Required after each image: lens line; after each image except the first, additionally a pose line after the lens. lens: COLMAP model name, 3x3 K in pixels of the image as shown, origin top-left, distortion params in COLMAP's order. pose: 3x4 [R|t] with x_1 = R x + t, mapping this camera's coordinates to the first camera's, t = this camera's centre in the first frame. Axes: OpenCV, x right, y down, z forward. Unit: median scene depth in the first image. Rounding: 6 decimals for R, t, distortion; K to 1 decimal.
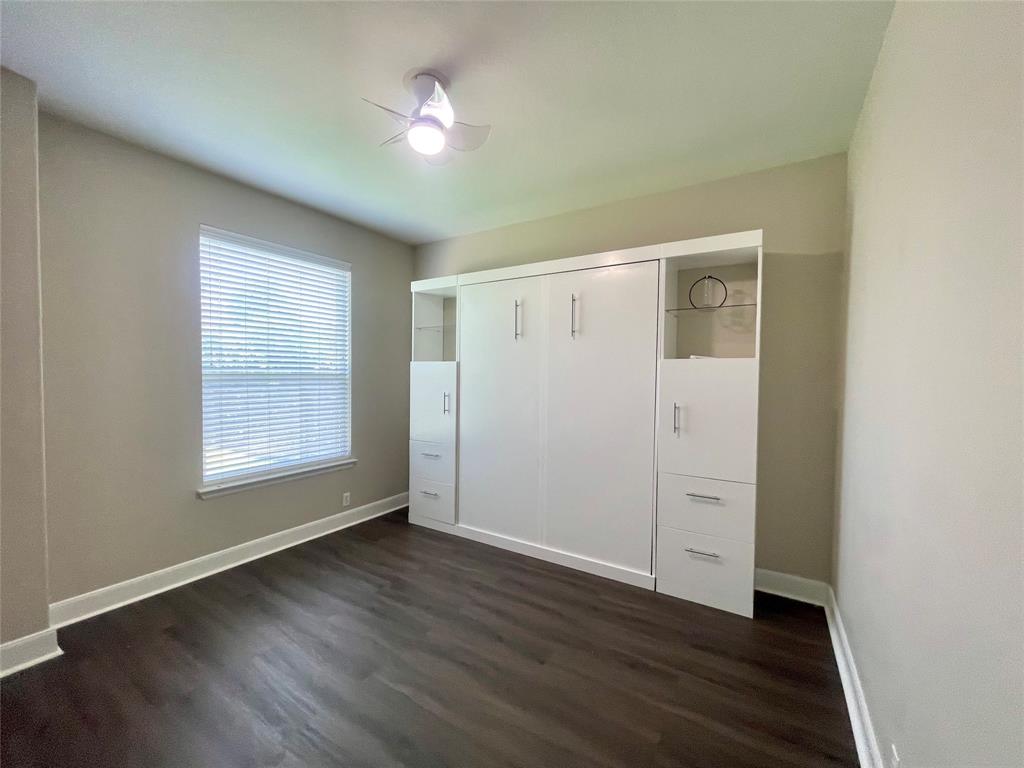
lens RADIAL K [[416.1, 0, 515.5], [0, 416.1, 383.0], [0, 0, 1]] dist [-0.000943, -0.000386]
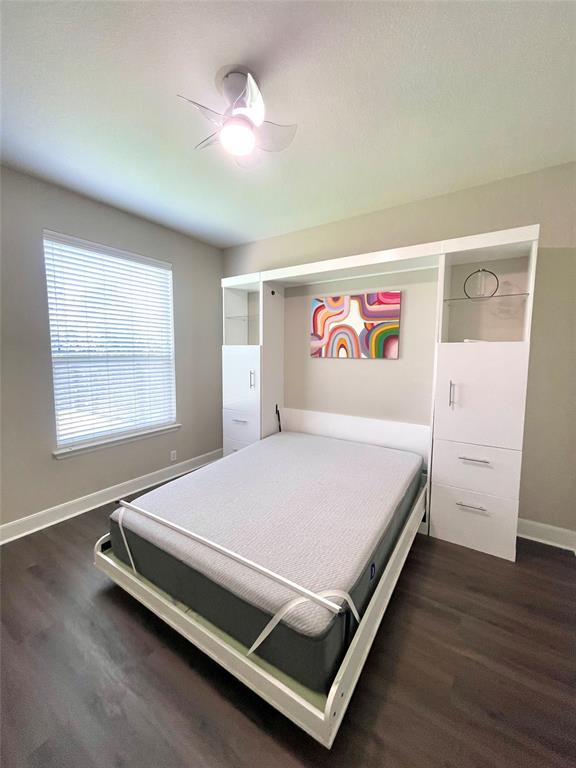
lens RADIAL K [[312.0, 0, 289.9], [0, 312.0, 380.6], [0, 0, 1]] dist [-0.000943, -0.000386]
pose [[0.999728, -0.002358, -0.023222, -0.044678], [0.003905, 0.997758, 0.066809, -0.011493], [0.023012, -0.066882, 0.997495, 0.112686]]
